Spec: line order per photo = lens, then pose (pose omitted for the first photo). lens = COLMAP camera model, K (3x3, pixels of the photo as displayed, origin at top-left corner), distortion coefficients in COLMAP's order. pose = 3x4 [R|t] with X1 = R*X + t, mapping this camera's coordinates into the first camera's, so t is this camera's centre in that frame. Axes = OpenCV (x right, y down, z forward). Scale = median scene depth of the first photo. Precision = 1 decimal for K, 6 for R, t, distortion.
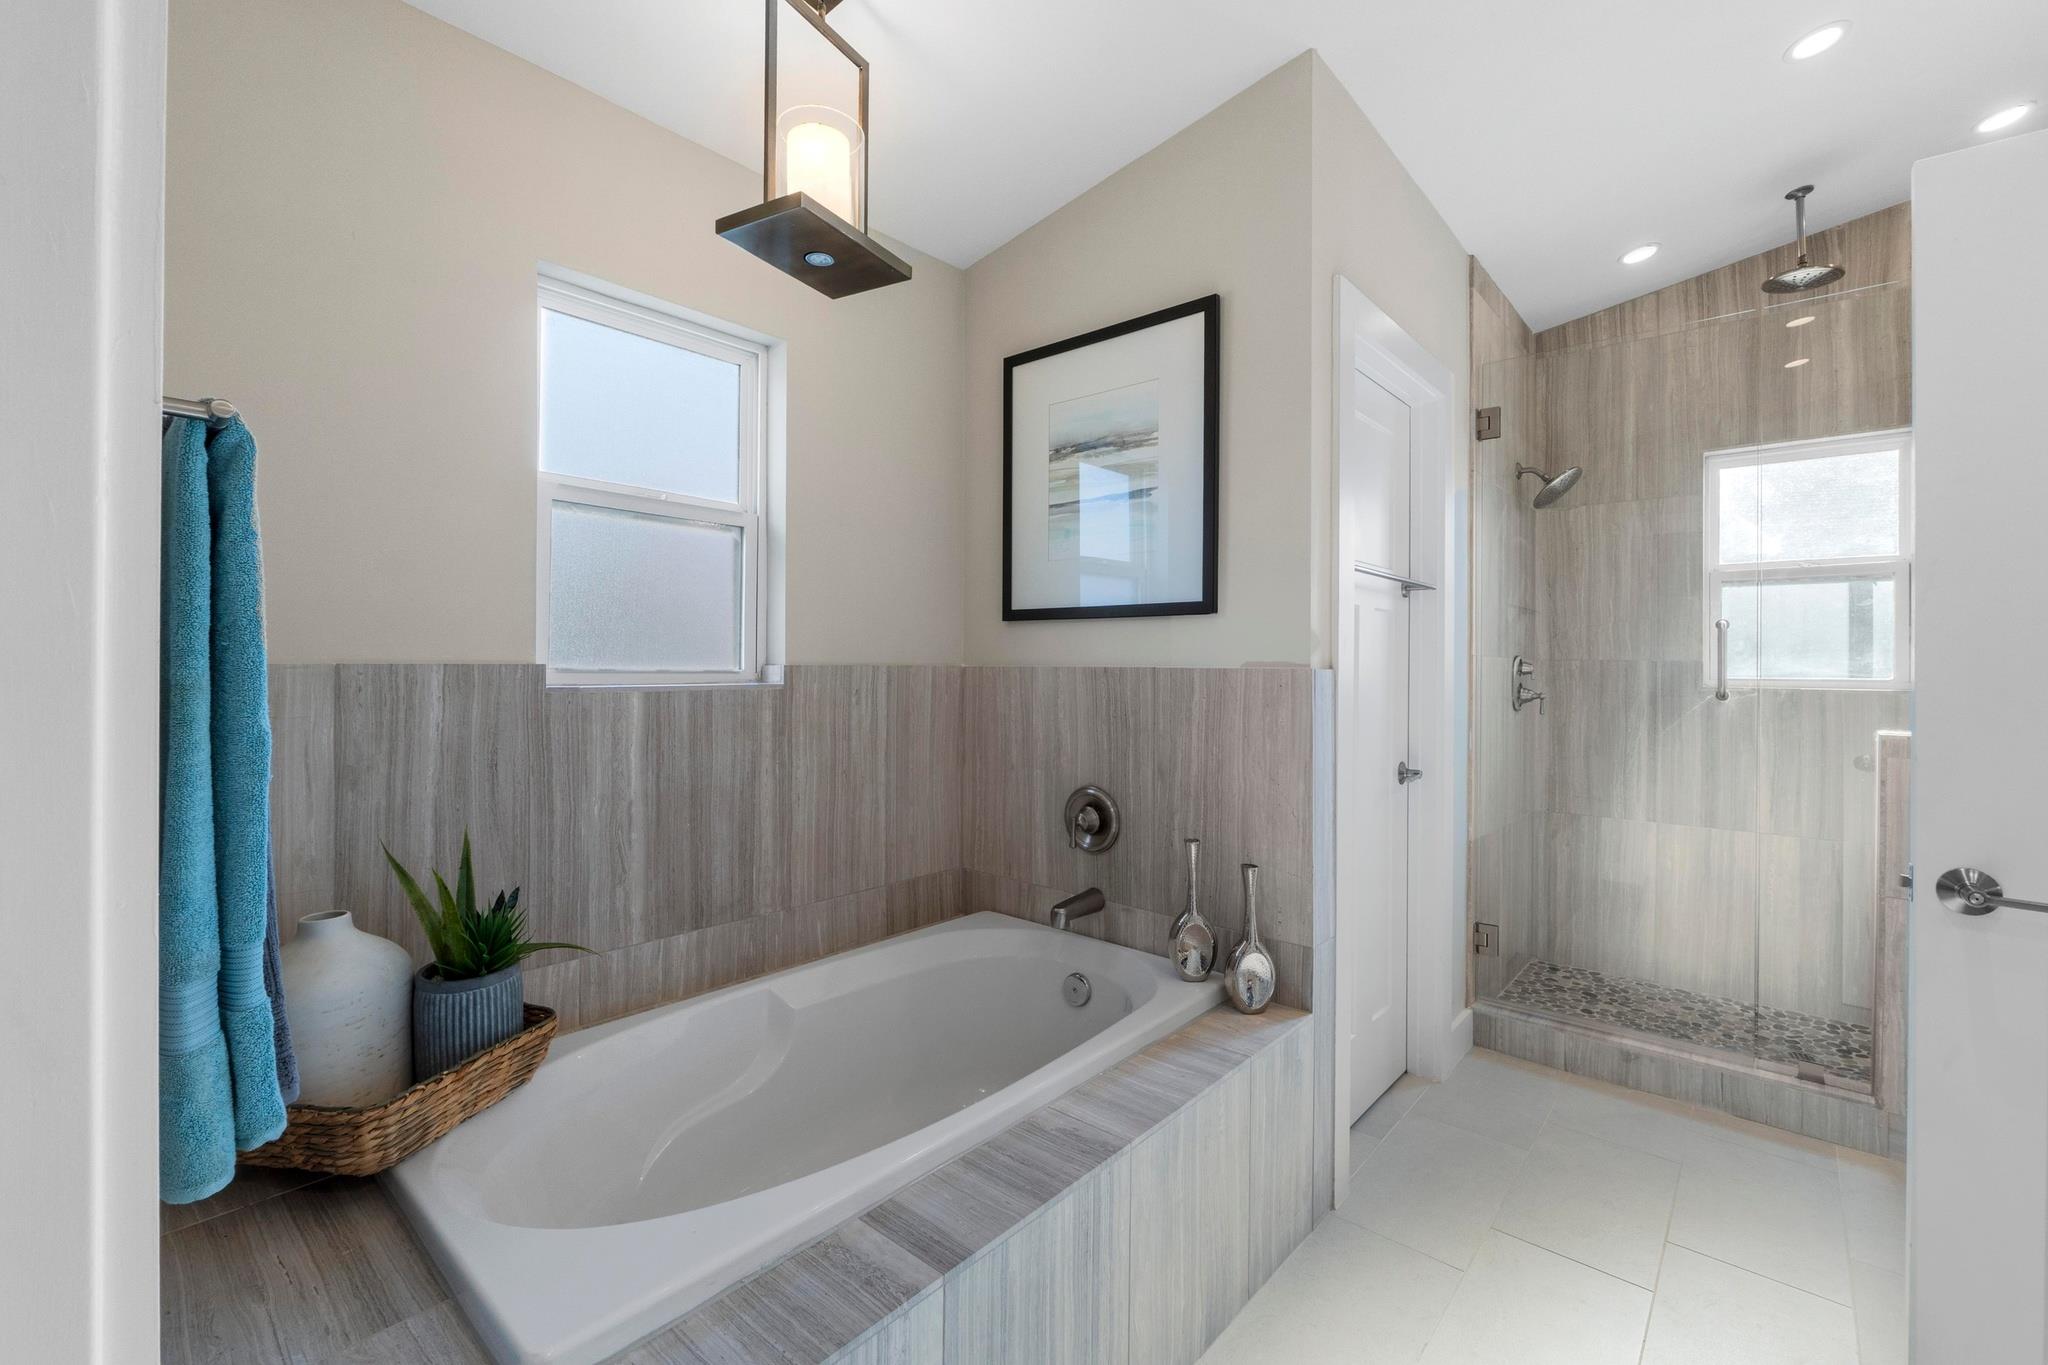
lens RADIAL K [[874.2, 0, 1021.2], [0, 874.2, 659.3], [0, 0, 1]] dist [-0.007565, 0.000232]
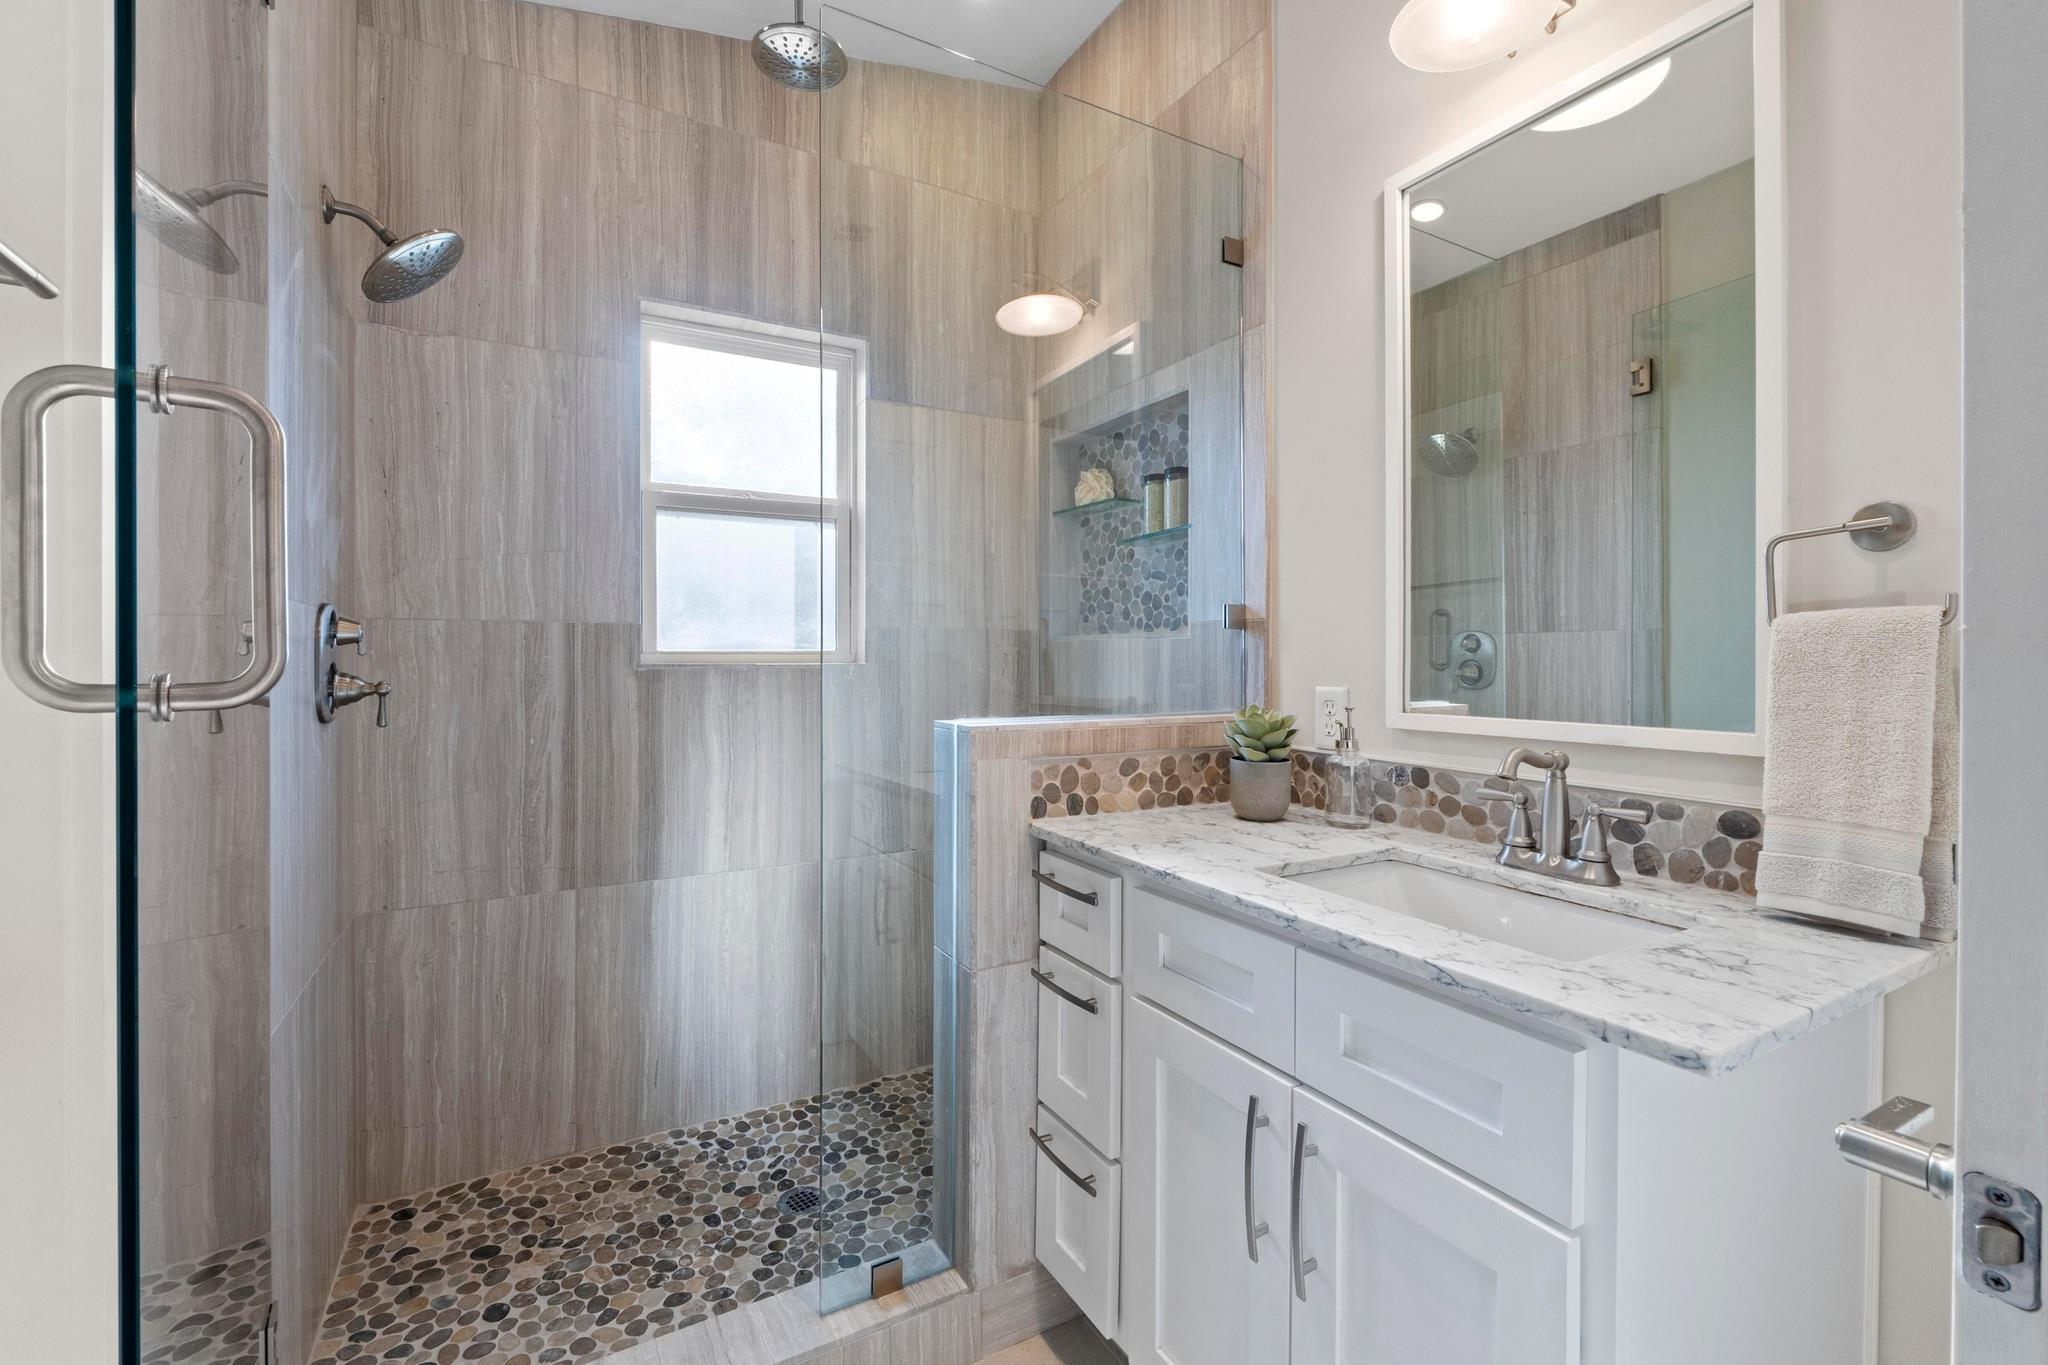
lens RADIAL K [[874.2, 0, 1021.2], [0, 874.2, 659.3], [0, 0, 1]] dist [-0.007565, 0.000232]
pose [[0.325537, -0.009894, 0.945478, 0.261271], [-0.002528, 0.999933, 0.011335, 0.019735], [-0.945526, -0.006080, 0.325490, 0.517008]]
